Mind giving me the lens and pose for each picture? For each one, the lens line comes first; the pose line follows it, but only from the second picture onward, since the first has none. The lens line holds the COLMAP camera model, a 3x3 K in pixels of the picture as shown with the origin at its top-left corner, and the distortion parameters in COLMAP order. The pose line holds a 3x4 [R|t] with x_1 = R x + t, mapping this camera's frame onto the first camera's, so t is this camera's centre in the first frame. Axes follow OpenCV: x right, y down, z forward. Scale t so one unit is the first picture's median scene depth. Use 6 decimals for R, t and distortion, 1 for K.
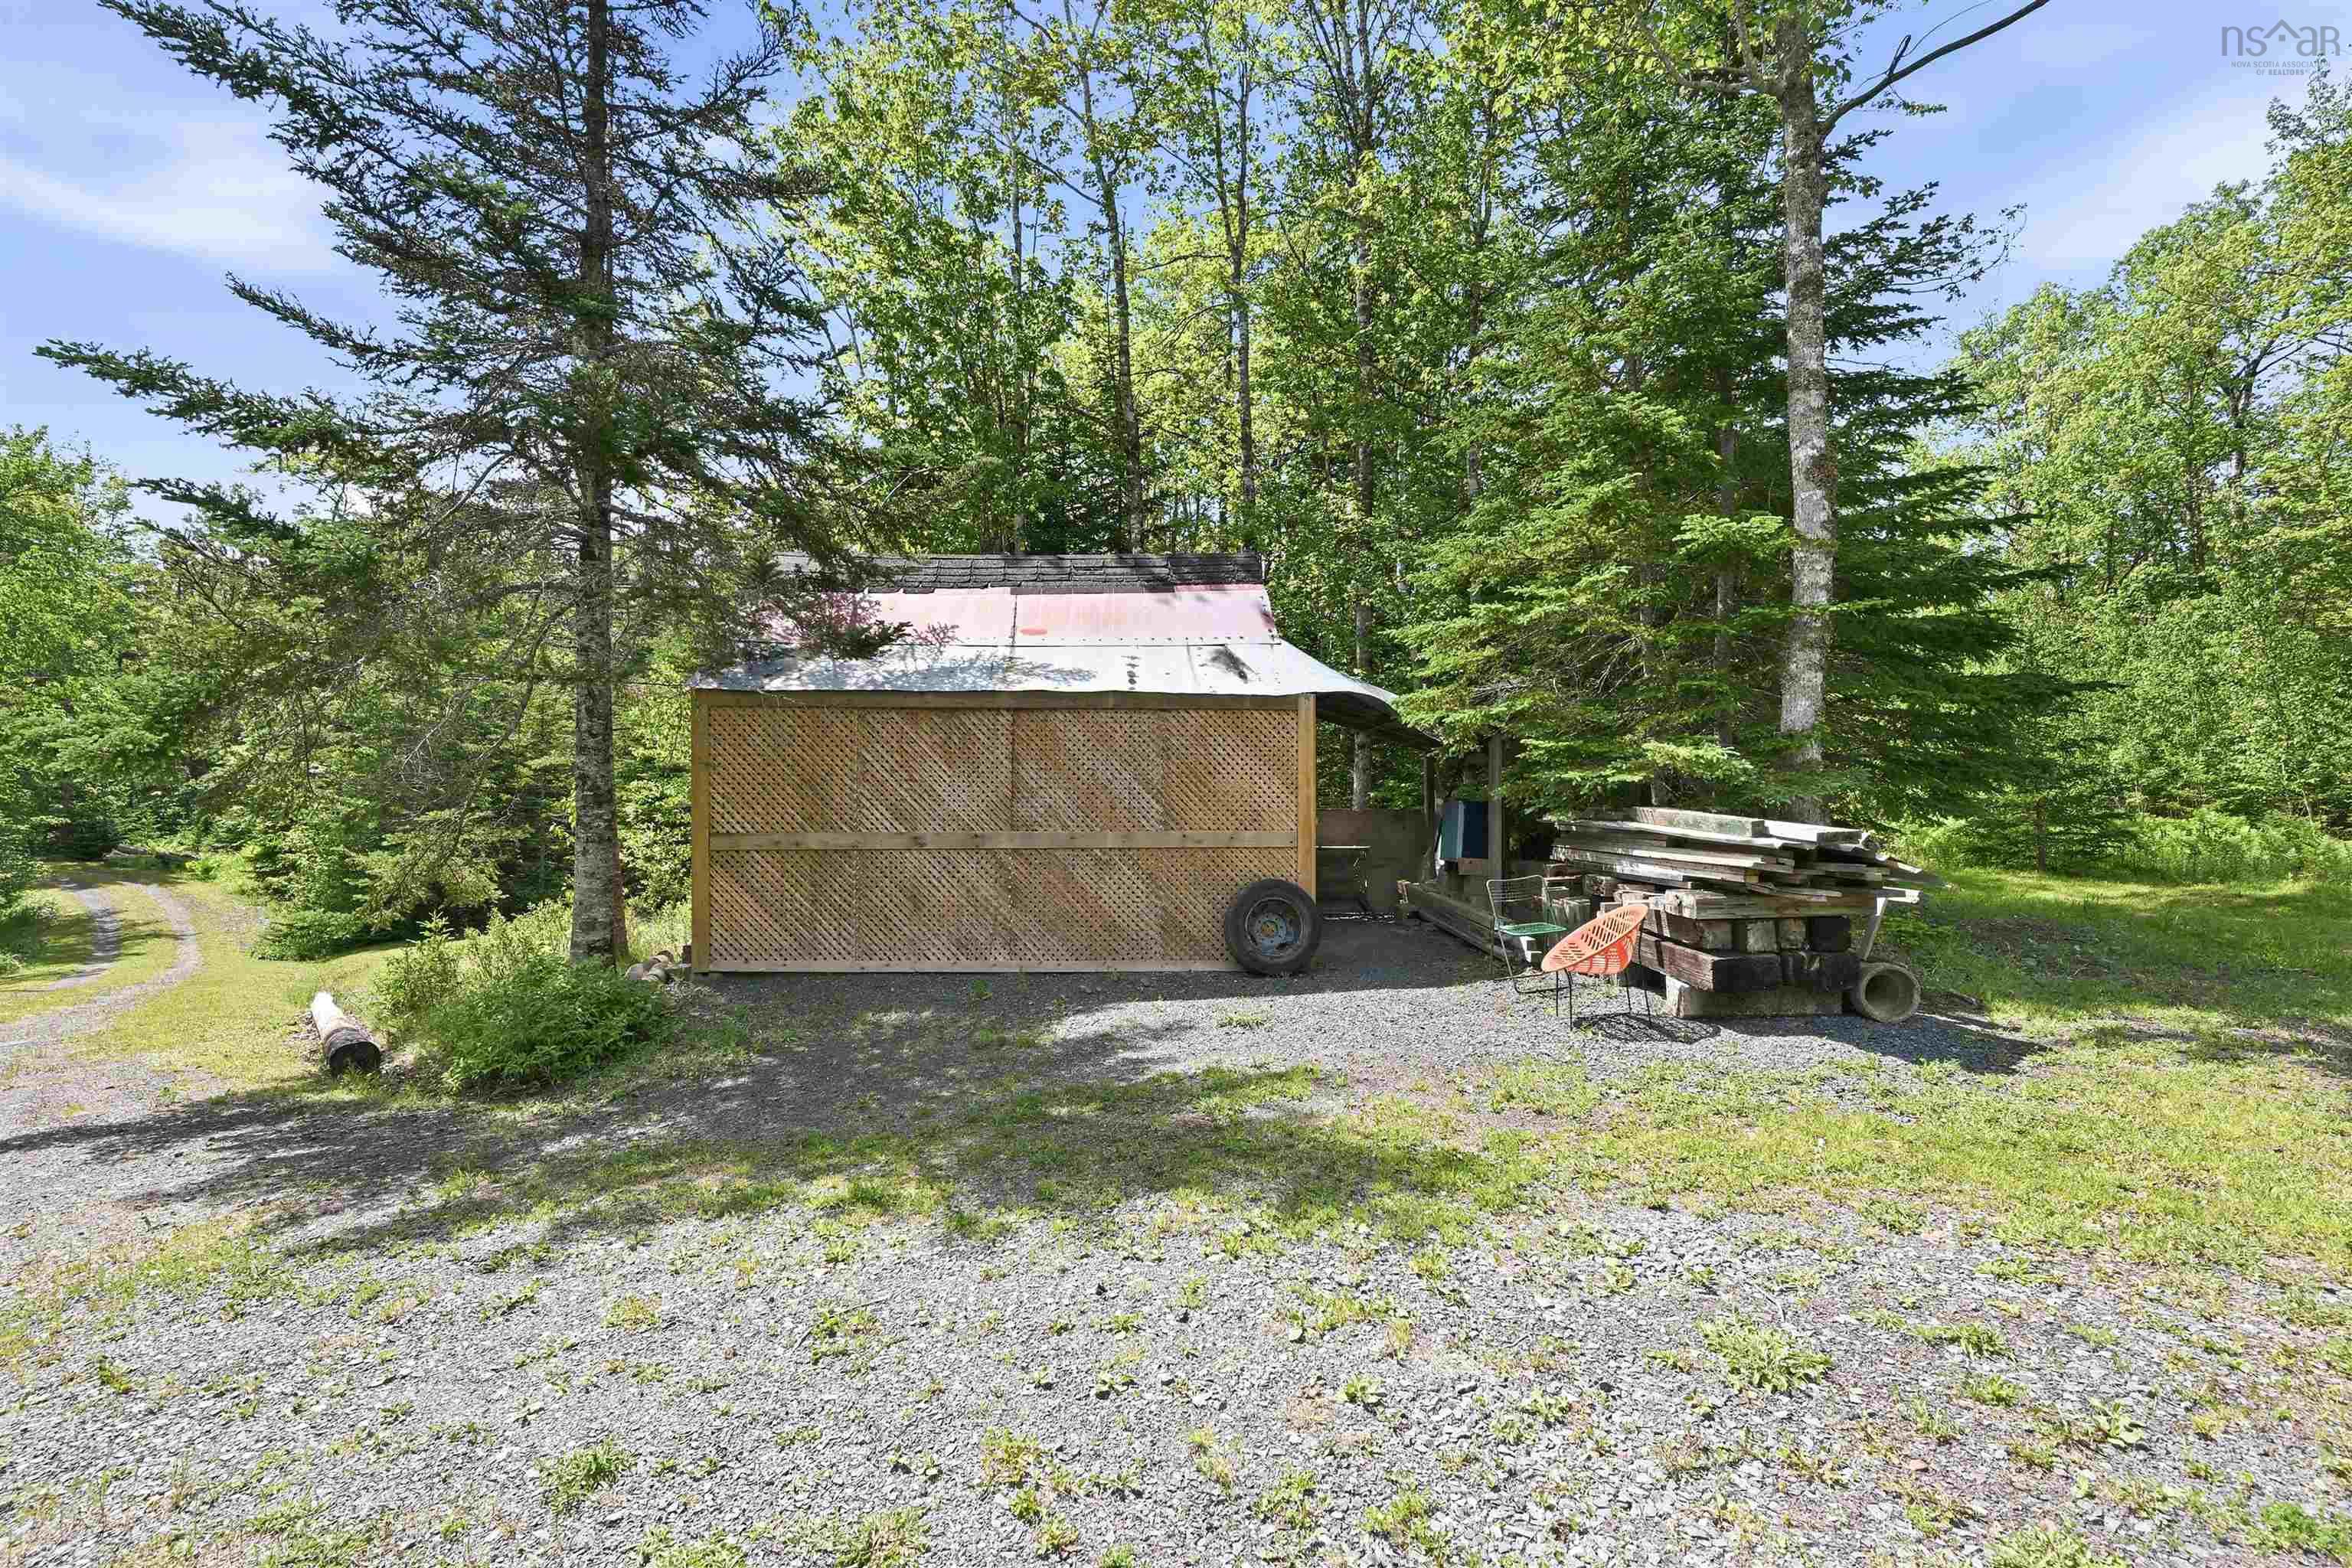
lens RADIAL K [[1024.8, 0, 1176.0], [0, 1024.8, 784.0], [0, 0, 1]] dist [-0.001085, -0.000087]
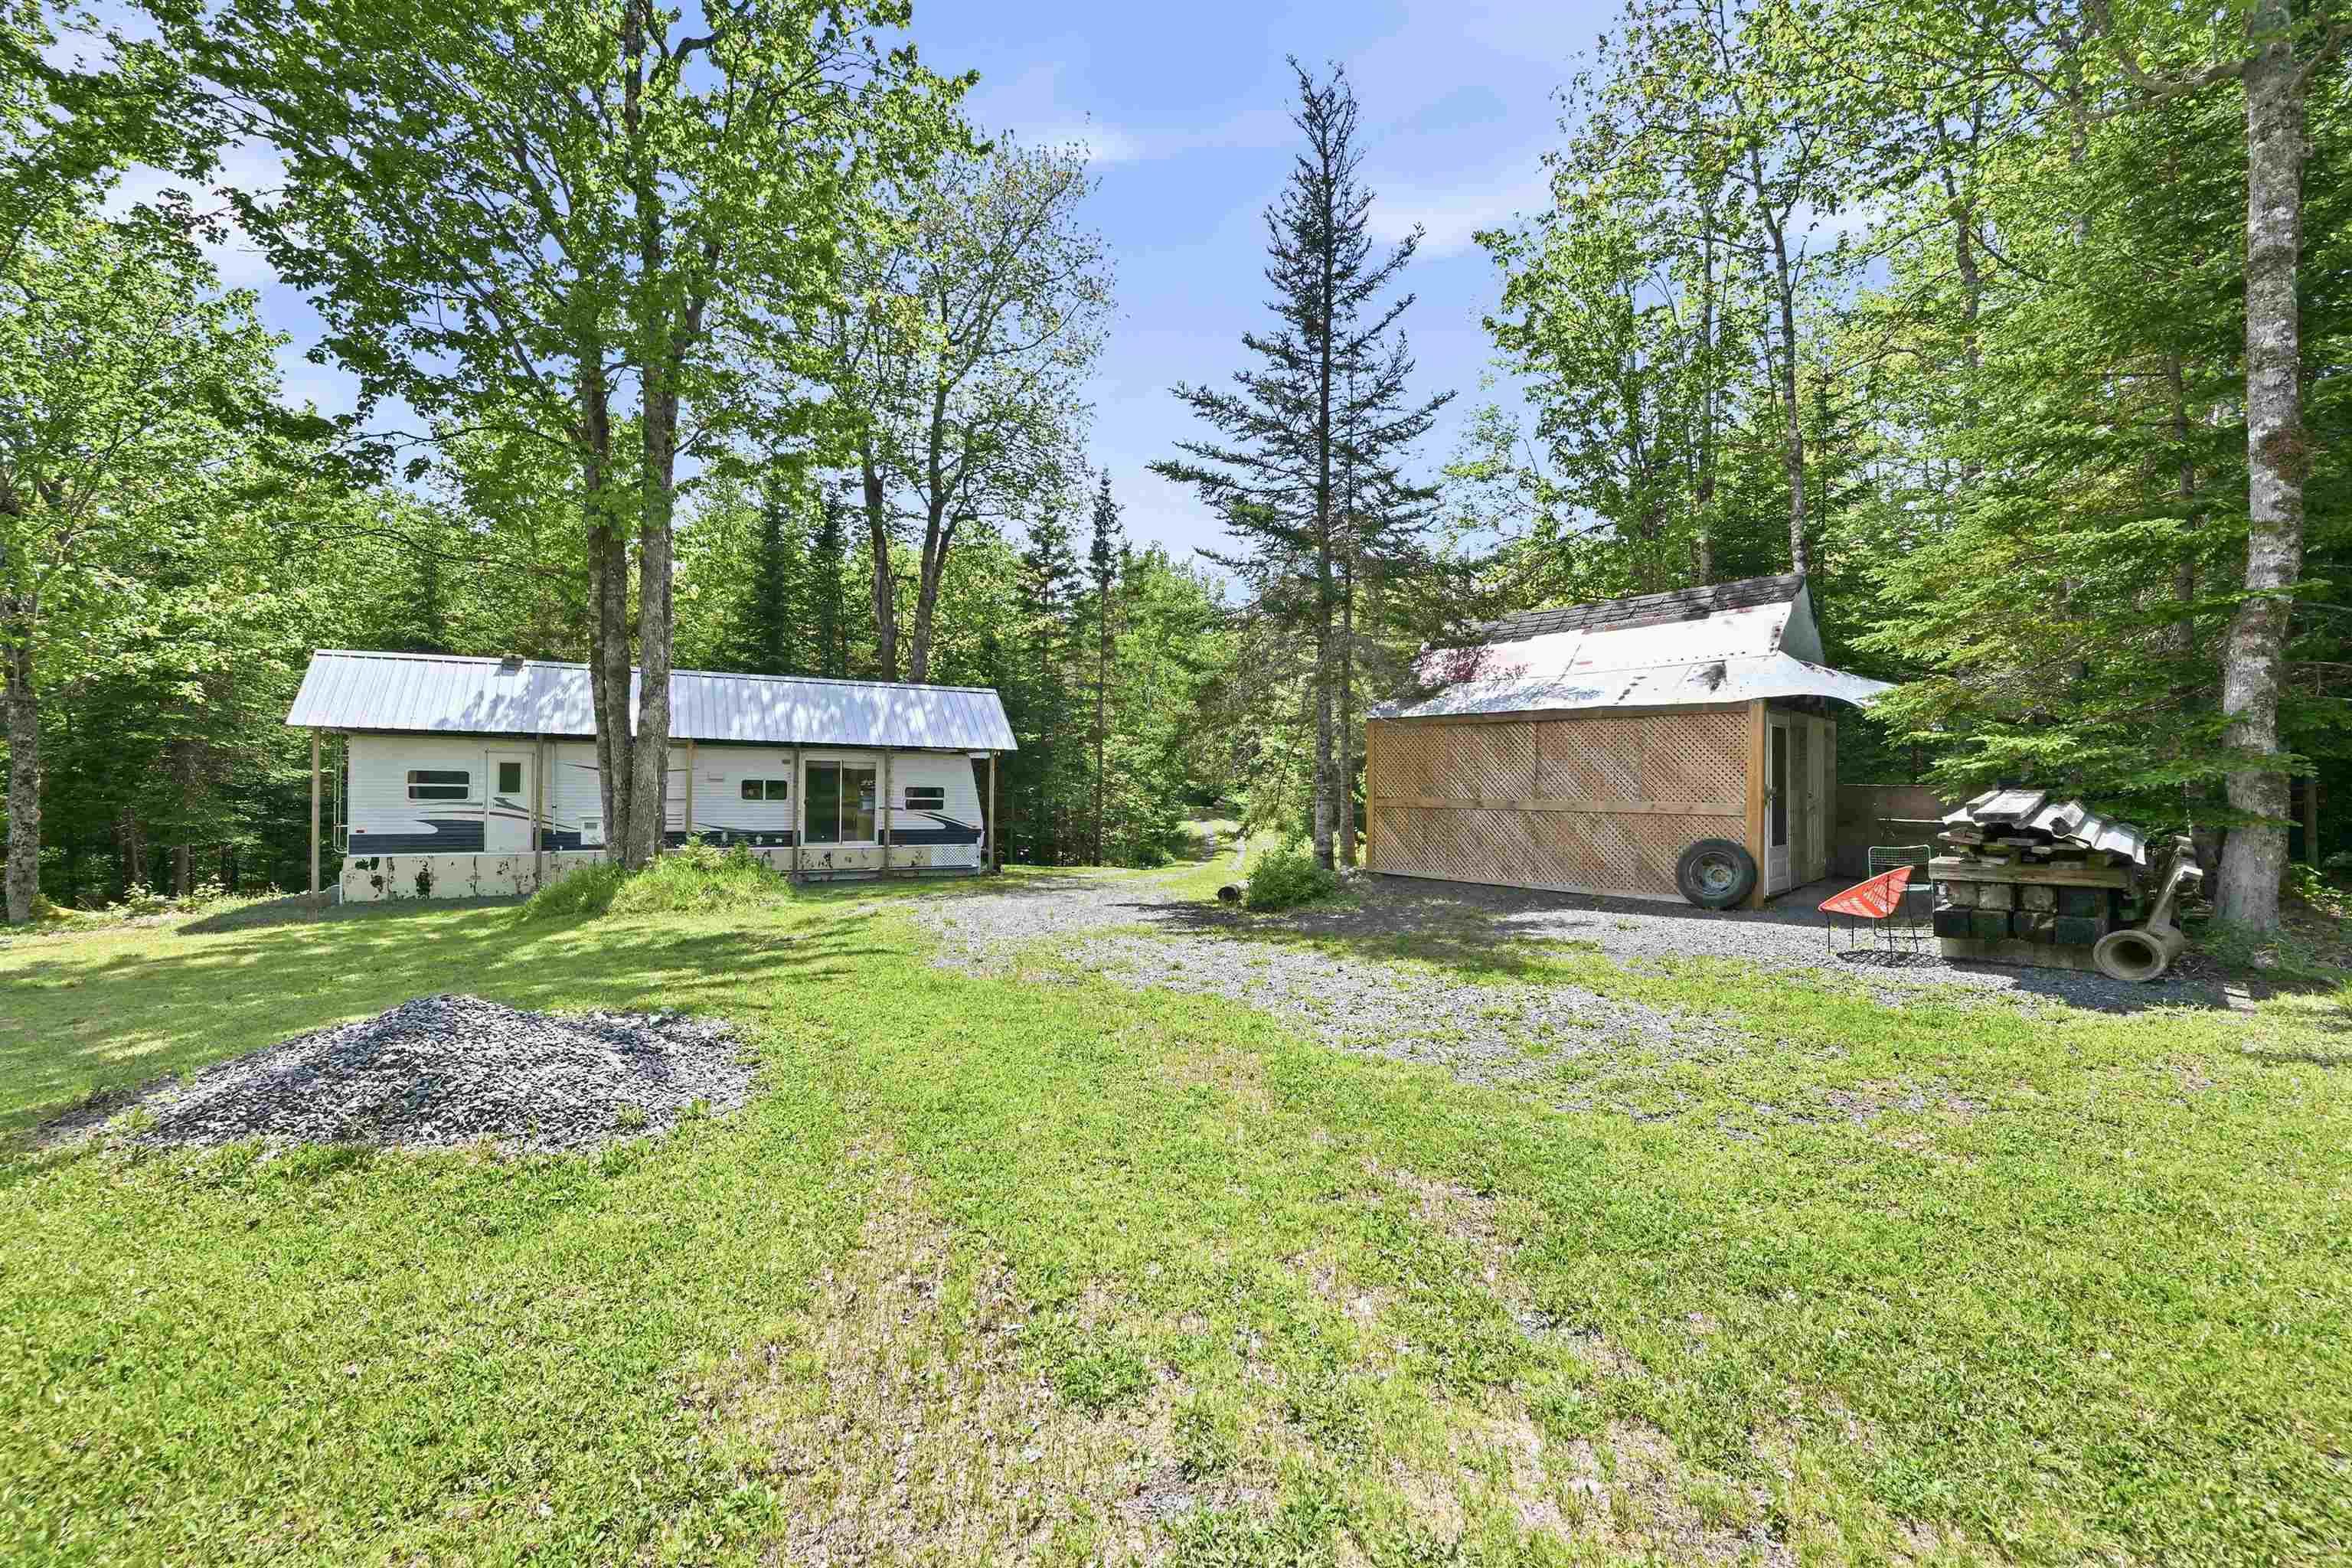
lens RADIAL K [[933.7, 0, 1176.0], [0, 933.7, 784.0], [0, 0, 1]] dist [0.000673, 0.000066]
pose [[0.649906, 0.010744, -0.759938, 0.565651], [0.013710, 0.999572, 0.025858, -0.021712], [0.759891, -0.027224, 0.649481, -0.347147]]
